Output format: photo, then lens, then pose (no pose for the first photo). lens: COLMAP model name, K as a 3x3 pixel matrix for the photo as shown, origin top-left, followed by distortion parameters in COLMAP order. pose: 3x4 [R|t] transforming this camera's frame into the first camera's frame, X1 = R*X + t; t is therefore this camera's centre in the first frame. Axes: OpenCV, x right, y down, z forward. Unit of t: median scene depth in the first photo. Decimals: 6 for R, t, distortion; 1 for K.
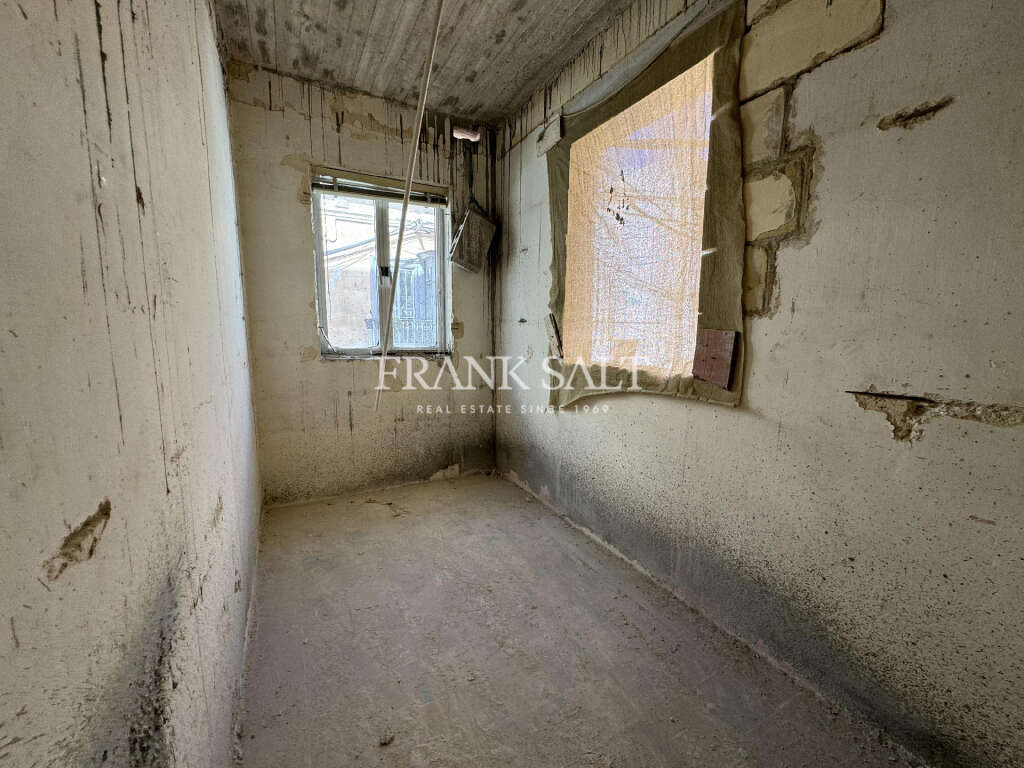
lens RADIAL K [[407.0, 0, 511.2], [0, 407.0, 383.0], [0, 0, 1]] dist [-0.001655, 0.000241]
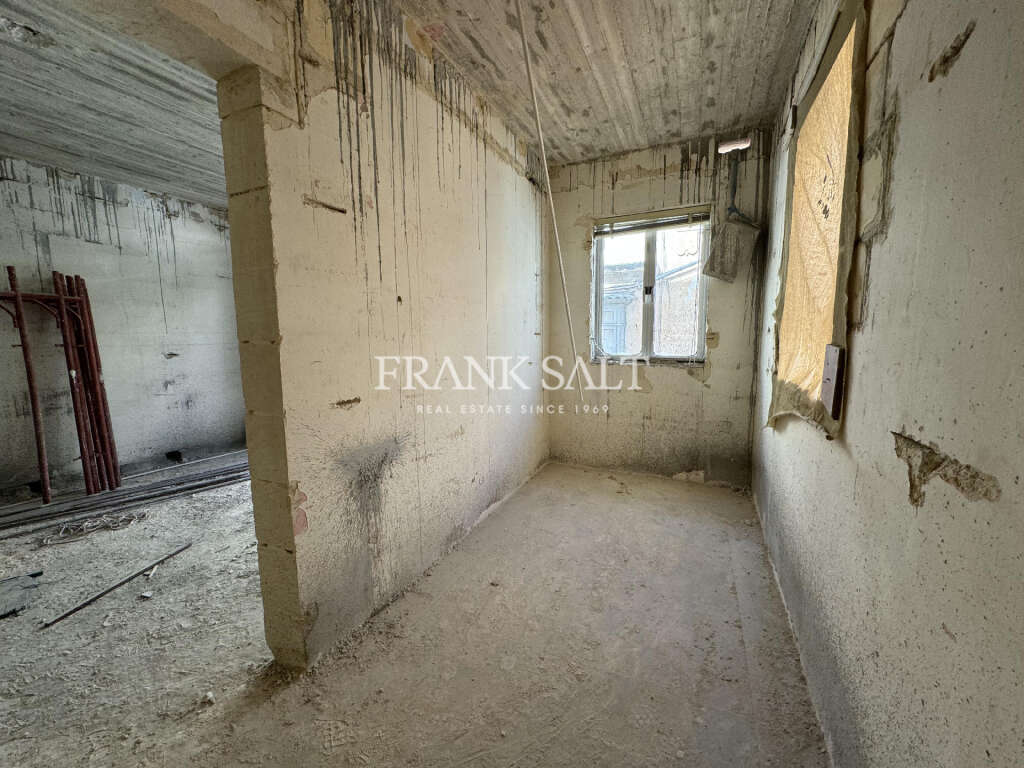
lens RADIAL K [[407.0, 0, 511.2], [0, 407.0, 383.0], [0, 0, 1]] dist [-0.001655, 0.000241]
pose [[0.594374, 0.083404, -0.799852, 0.472469], [-0.092522, 0.995095, 0.035010, -0.014364], [0.798848, 0.053195, 0.599176, -0.009175]]
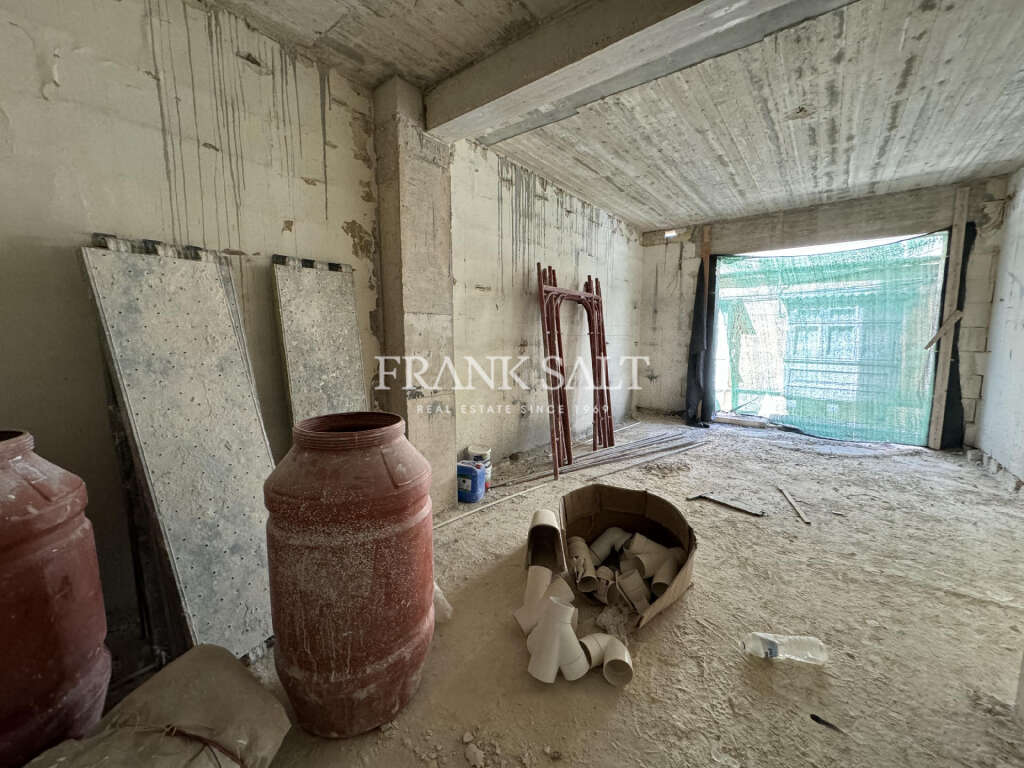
lens RADIAL K [[407.0, 0, 511.2], [0, 407.0, 383.0], [0, 0, 1]] dist [-0.001655, 0.000241]
pose [[0.395148, 0.099601, -0.913202, 0.039344], [-0.115470, 0.991605, 0.058188, 0.195989], [0.911331, 0.082455, 0.403332, -1.408968]]
